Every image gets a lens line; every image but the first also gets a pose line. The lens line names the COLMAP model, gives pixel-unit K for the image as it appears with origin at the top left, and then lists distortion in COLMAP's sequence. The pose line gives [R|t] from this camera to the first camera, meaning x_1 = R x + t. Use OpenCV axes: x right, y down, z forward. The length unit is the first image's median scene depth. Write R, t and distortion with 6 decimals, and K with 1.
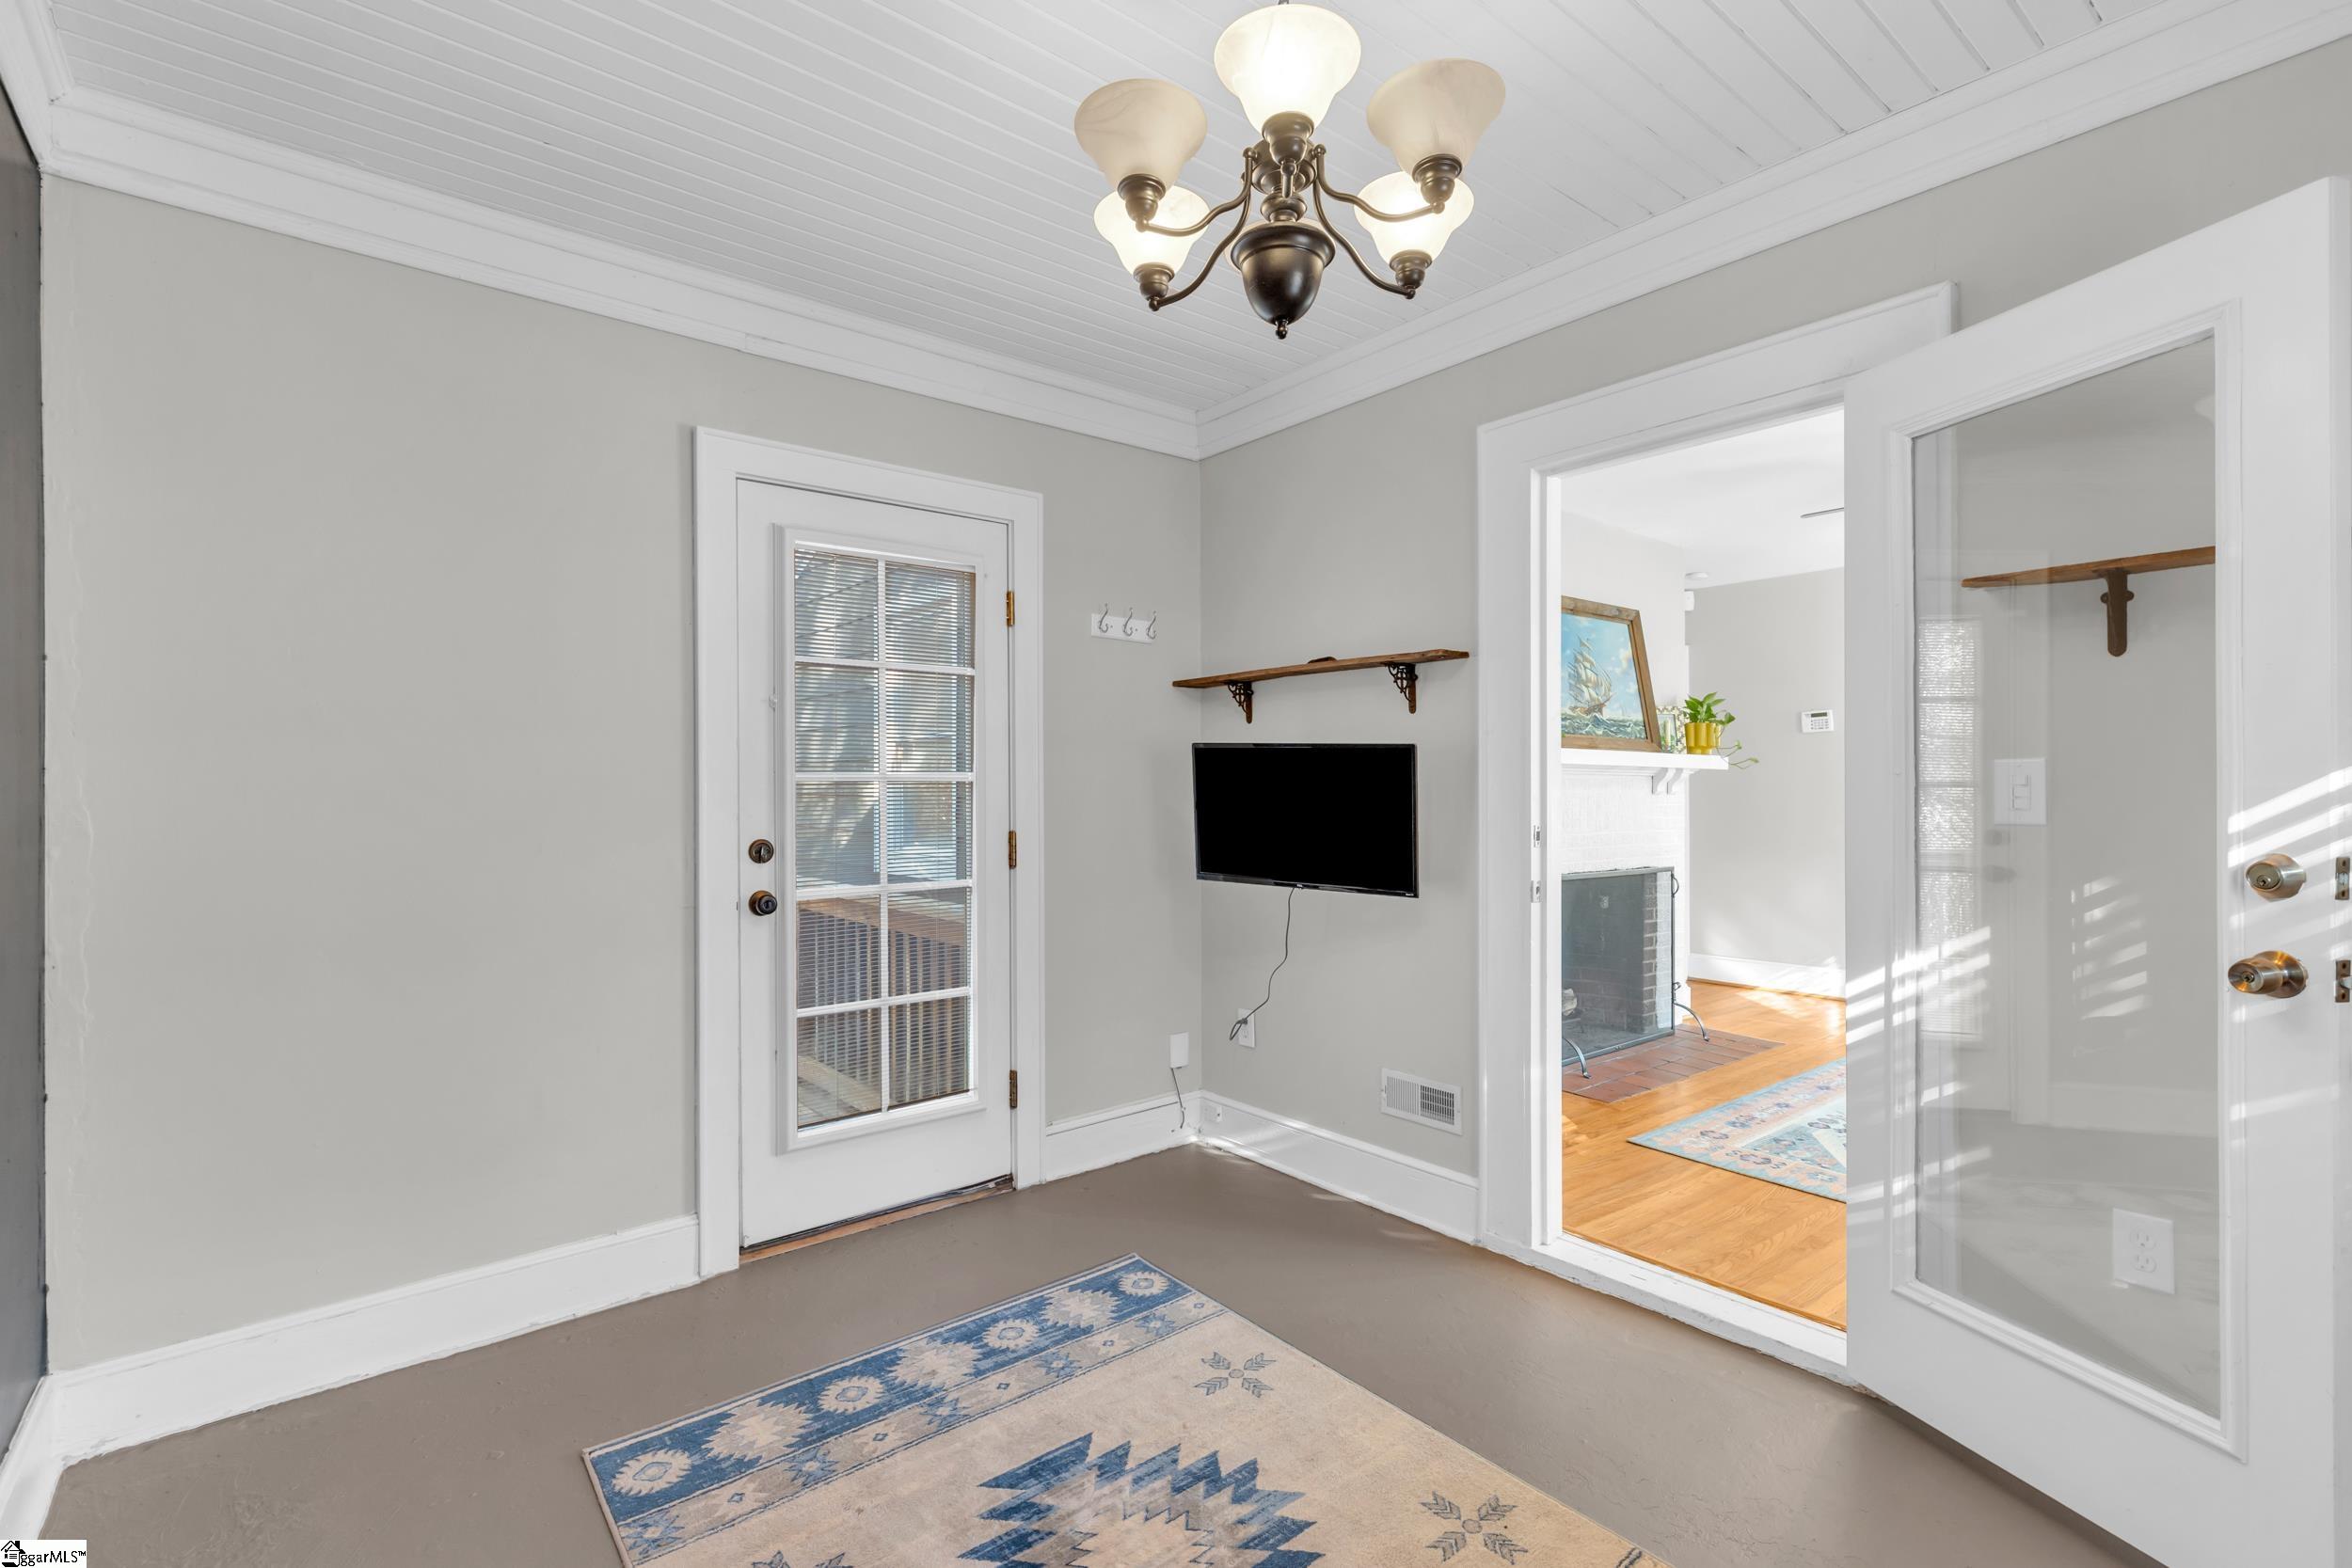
lens RADIAL K [[1067.3, 0, 1173.0], [0, 1067.3, 788.8], [0, 0, 1]] dist [0.001063, 0.000155]
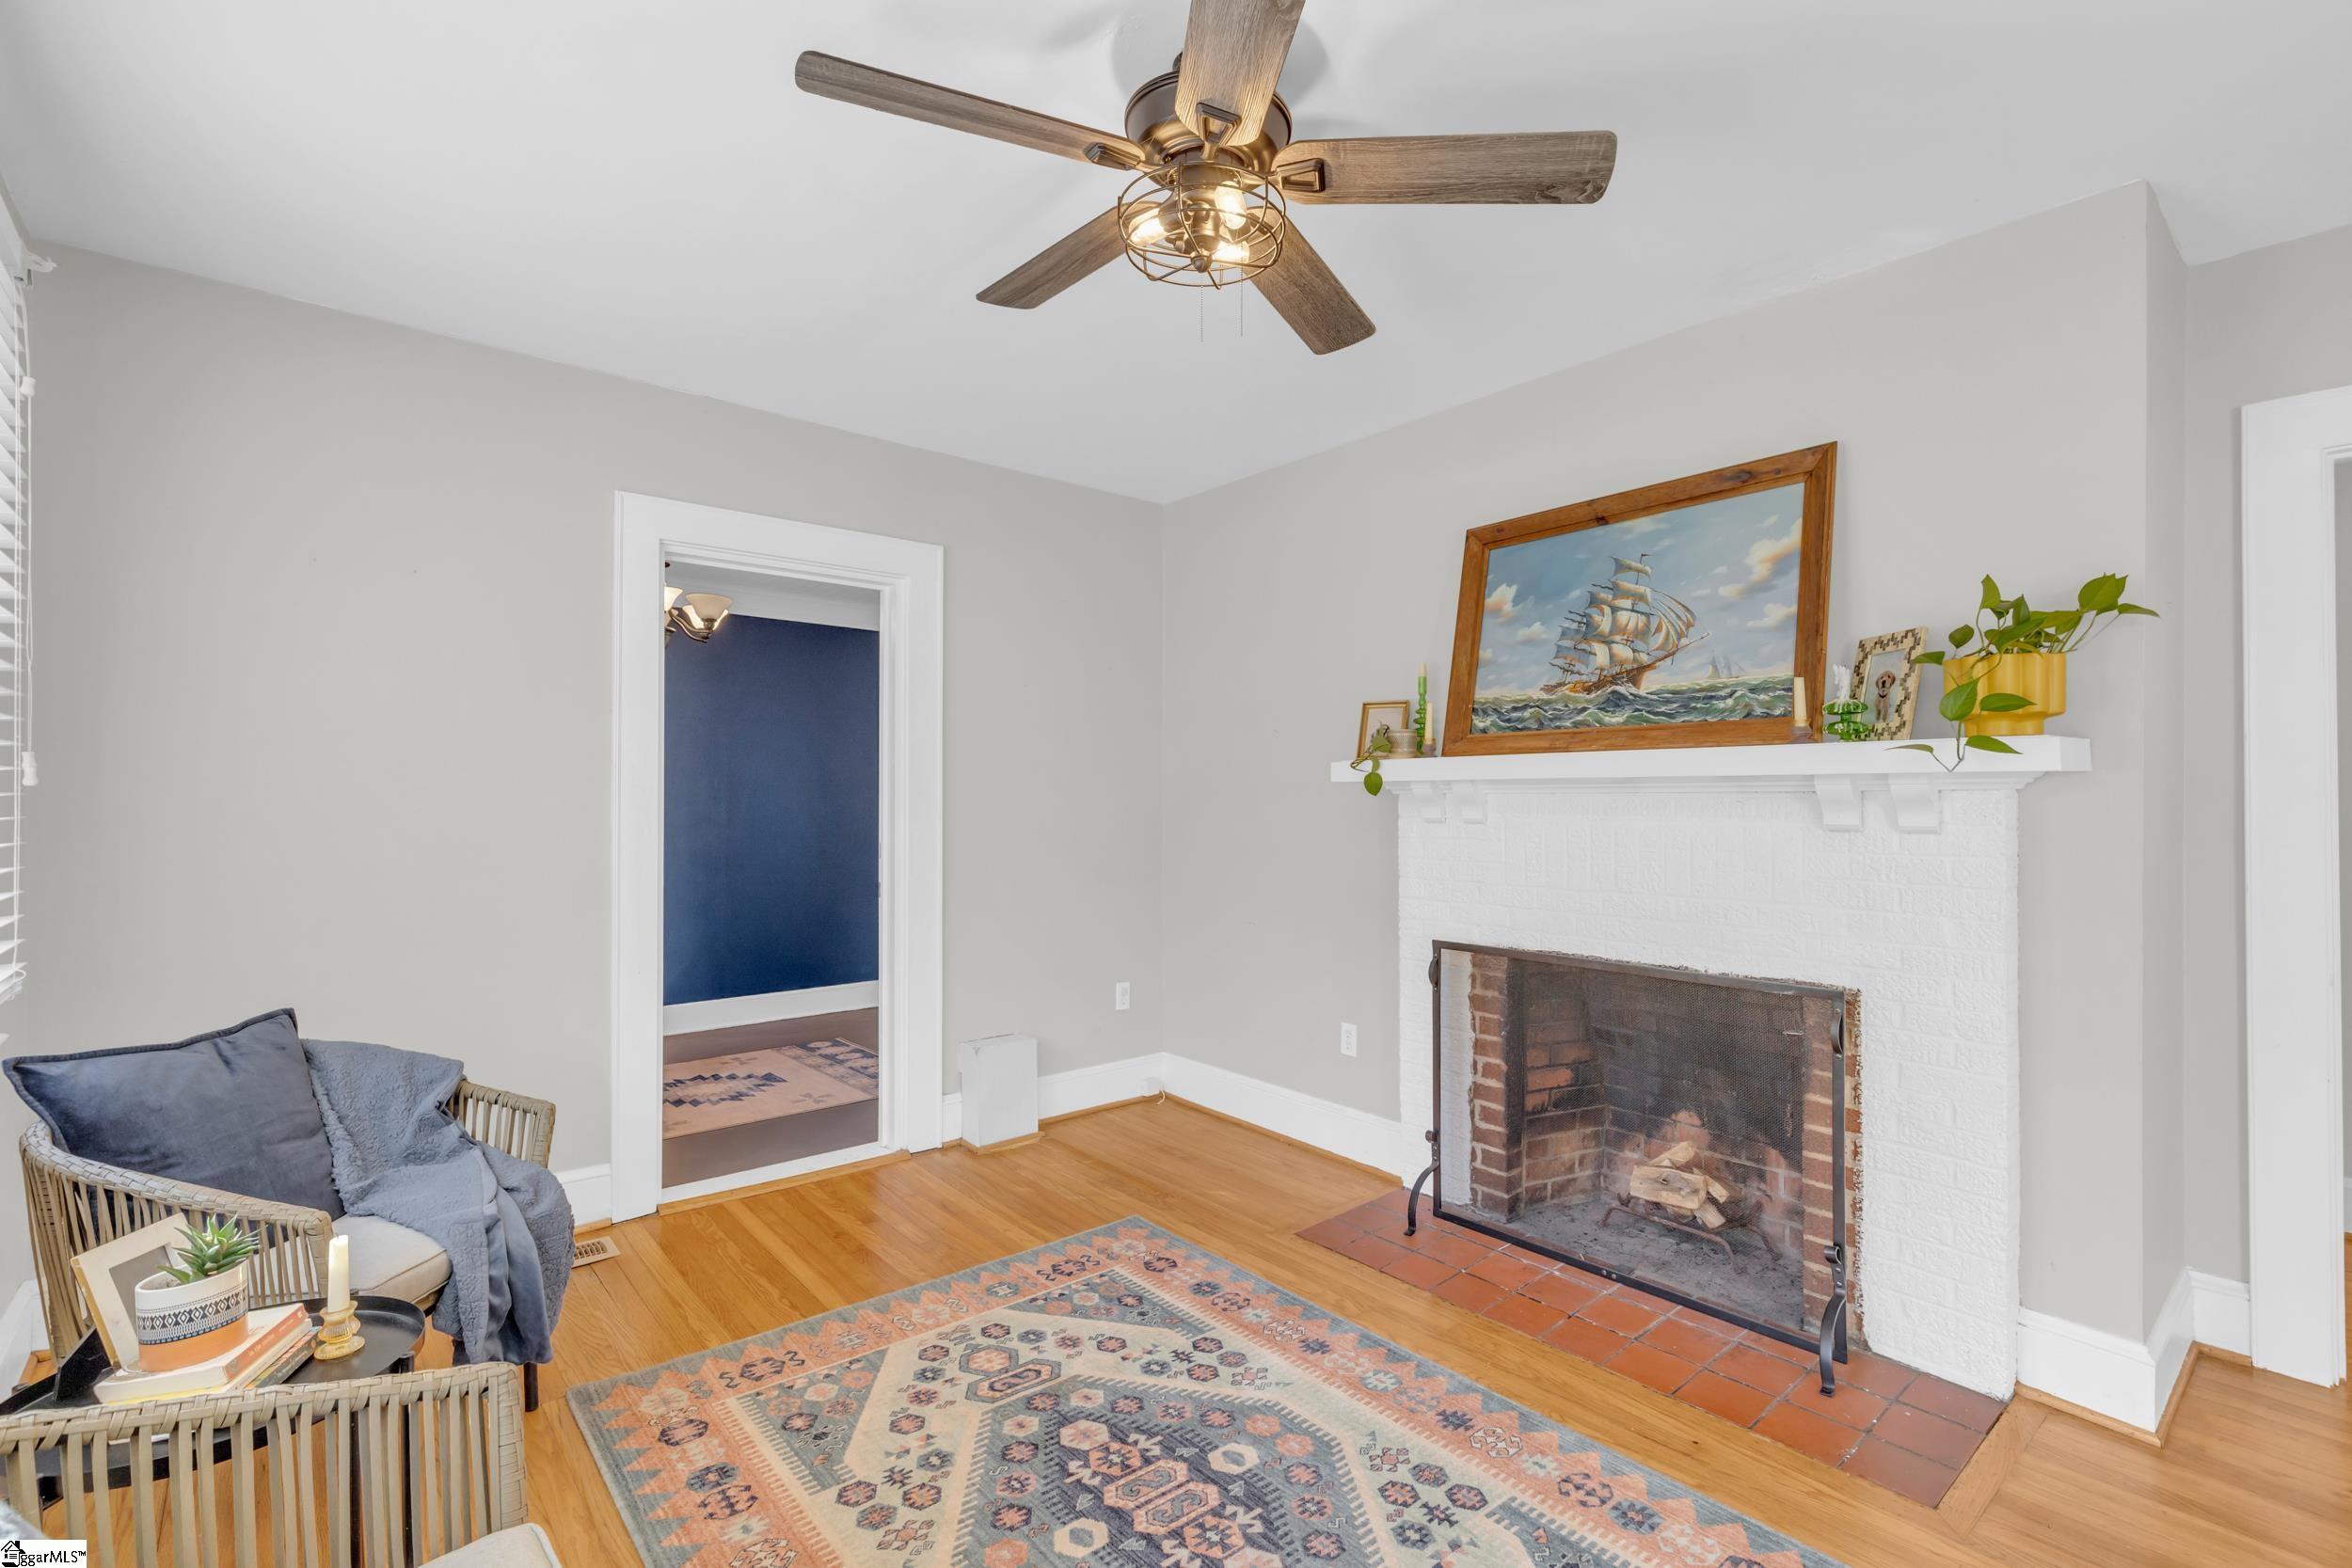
lens RADIAL K [[1067.3, 0, 1174.5], [0, 1067.3, 797.4], [0, 0, 1]] dist [0.001063, 0.000155]
pose [[0.028490, -0.000102, -0.999594, 1.209744], [0.004109, 0.999992, 0.000015, -0.014883], [0.999586, -0.004107, 0.028490, 0.932711]]
